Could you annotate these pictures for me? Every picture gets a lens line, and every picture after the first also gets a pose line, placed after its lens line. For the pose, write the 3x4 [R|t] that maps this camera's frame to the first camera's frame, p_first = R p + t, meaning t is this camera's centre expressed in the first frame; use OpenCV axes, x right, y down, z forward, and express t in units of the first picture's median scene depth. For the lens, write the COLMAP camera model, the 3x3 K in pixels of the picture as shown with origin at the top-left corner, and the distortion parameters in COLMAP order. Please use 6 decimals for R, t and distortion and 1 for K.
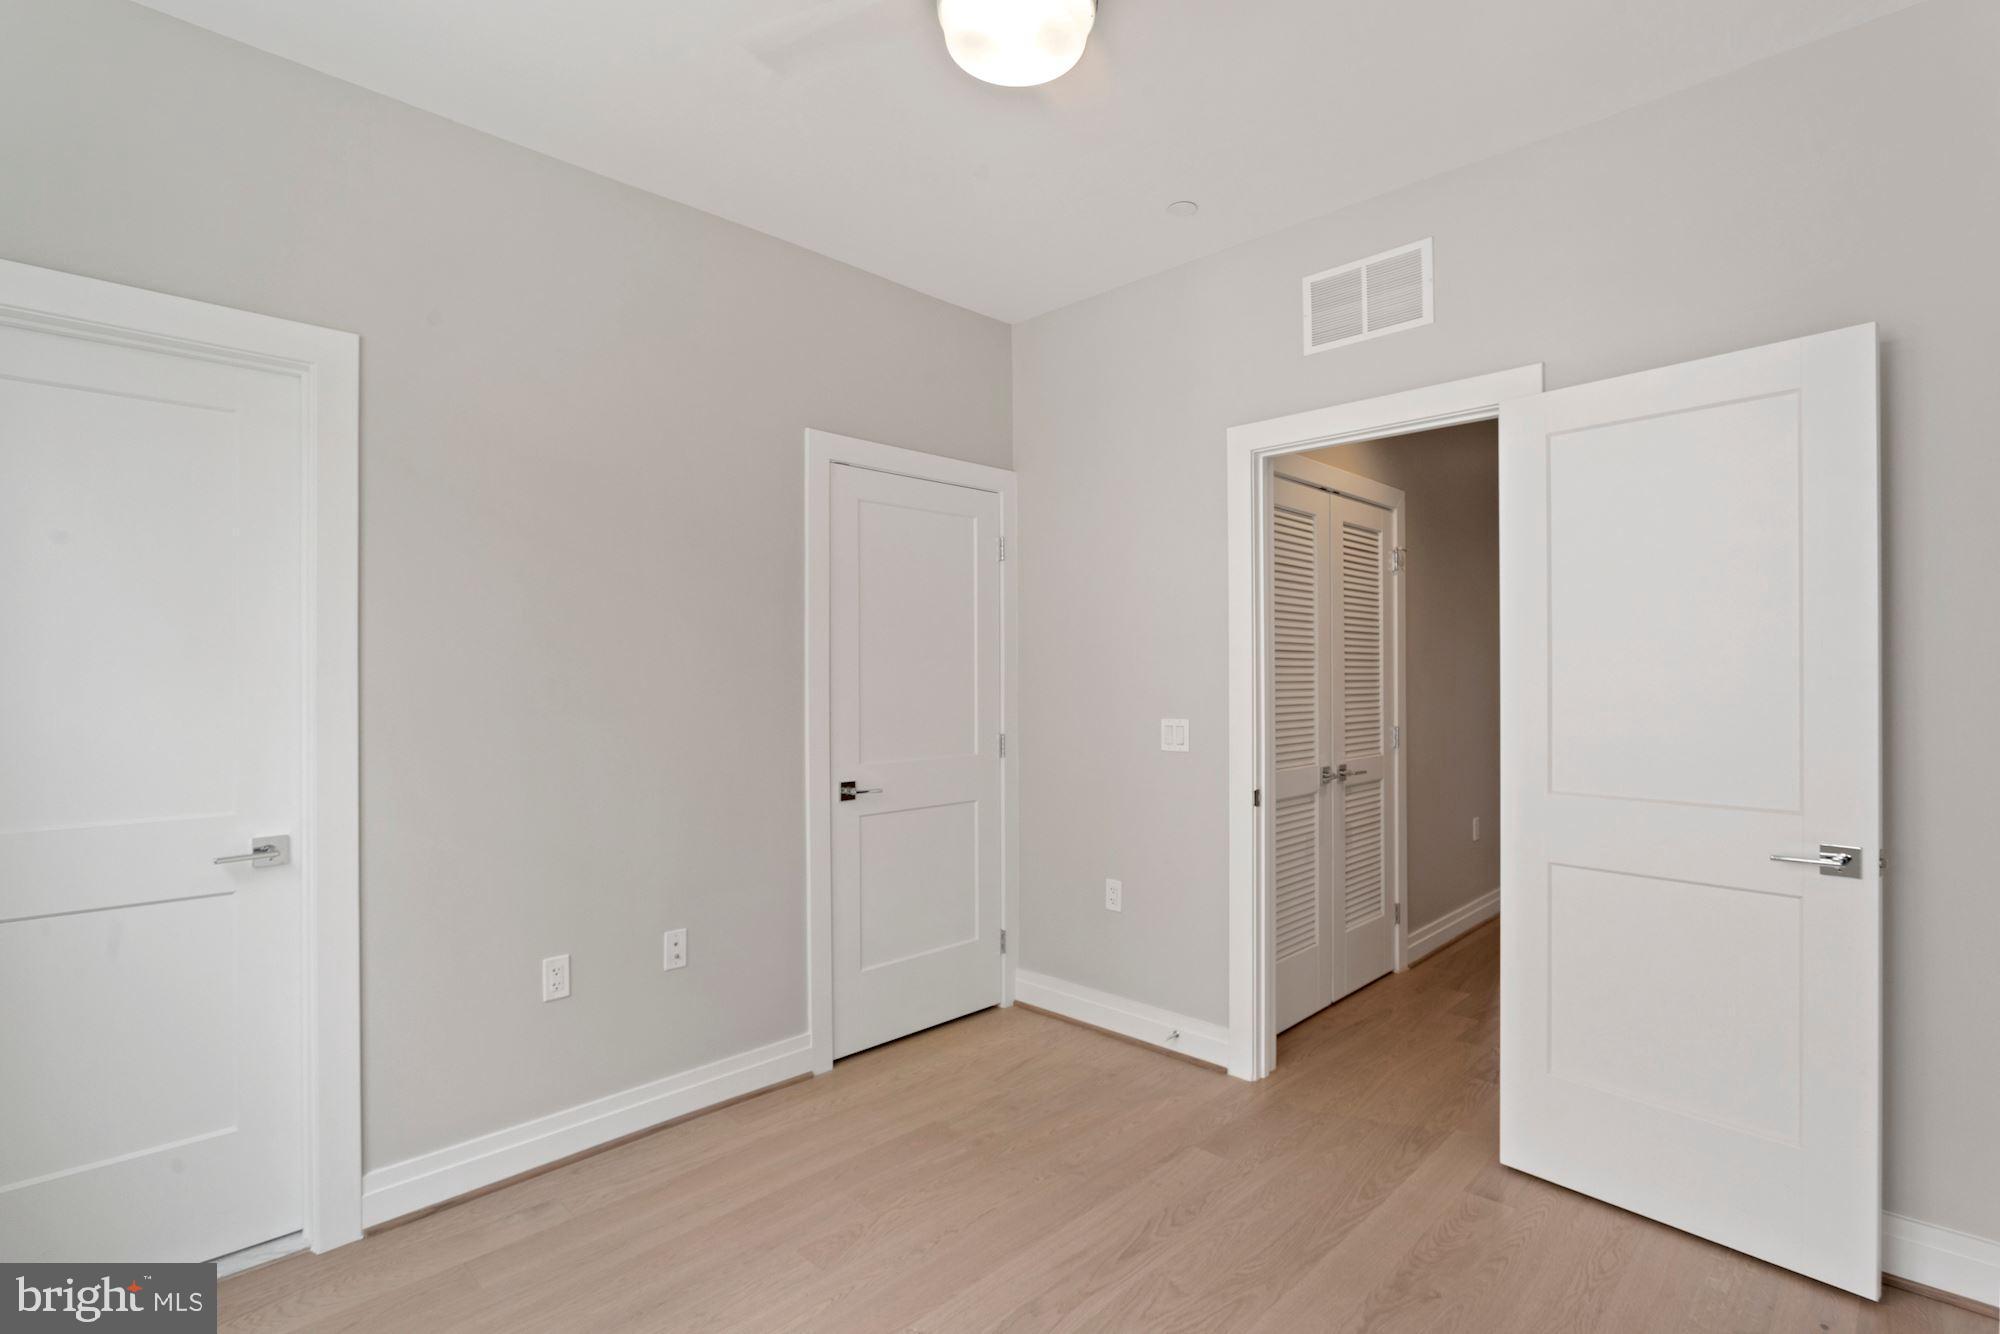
lens RADIAL K [[956.6, 0, 1003.6], [0, 956.6, 673.5], [0, 0, 1]] dist [-0.004216, -0.000270]
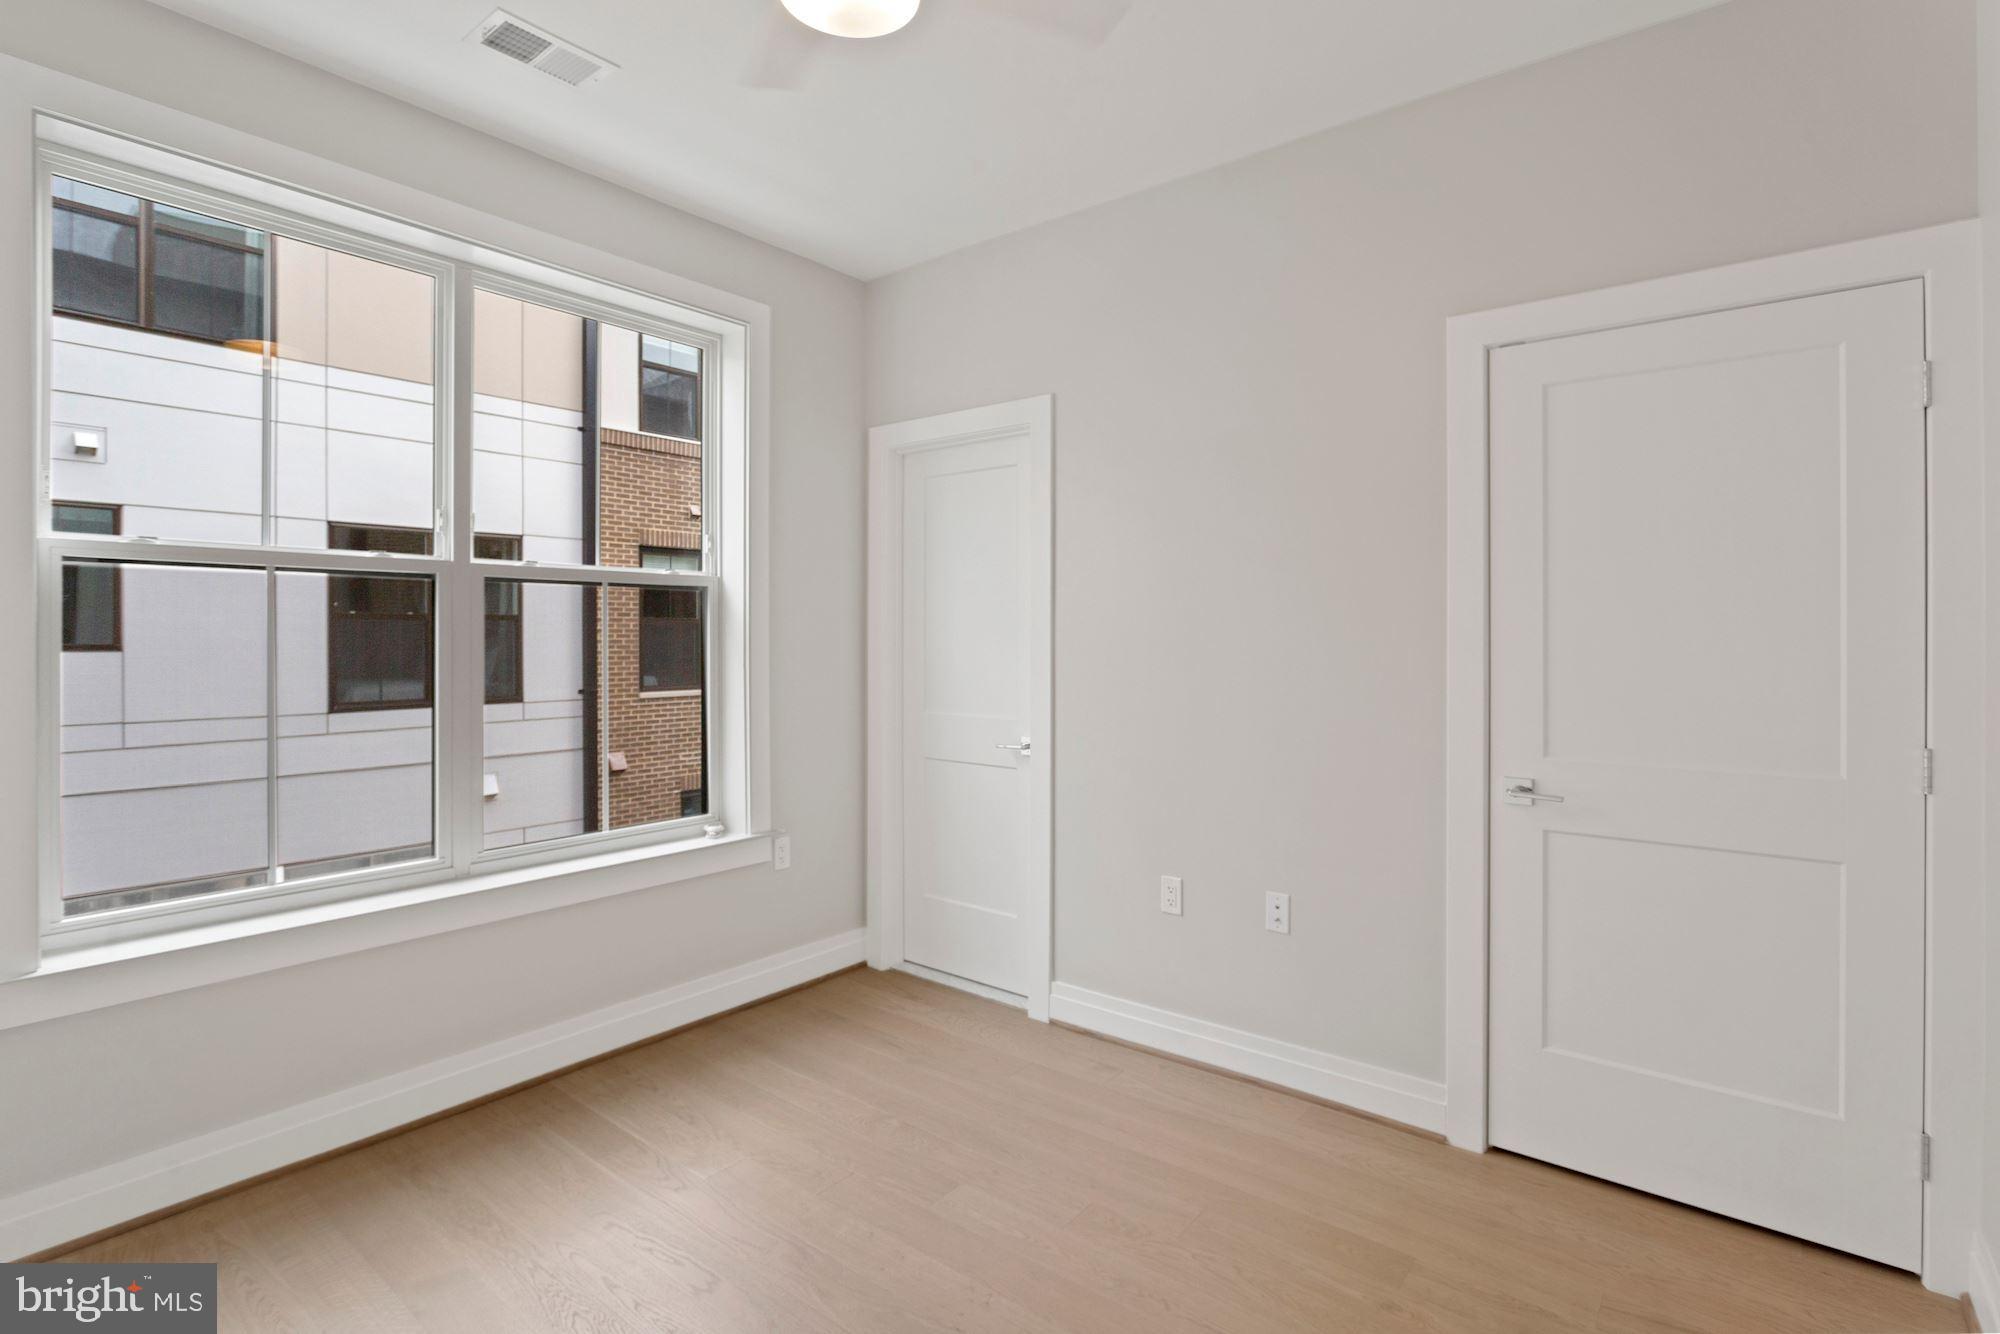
lens RADIAL K [[956.6, 0, 1012.9], [0, 956.6, 634.9], [0, 0, 1]] dist [-0.004216, -0.000270]
pose [[0.121419, 0.004135, -0.992593, 0.588729], [-0.002044, 0.999990, 0.003915, 0.001897], [0.992599, 0.001553, 0.121427, 0.608643]]
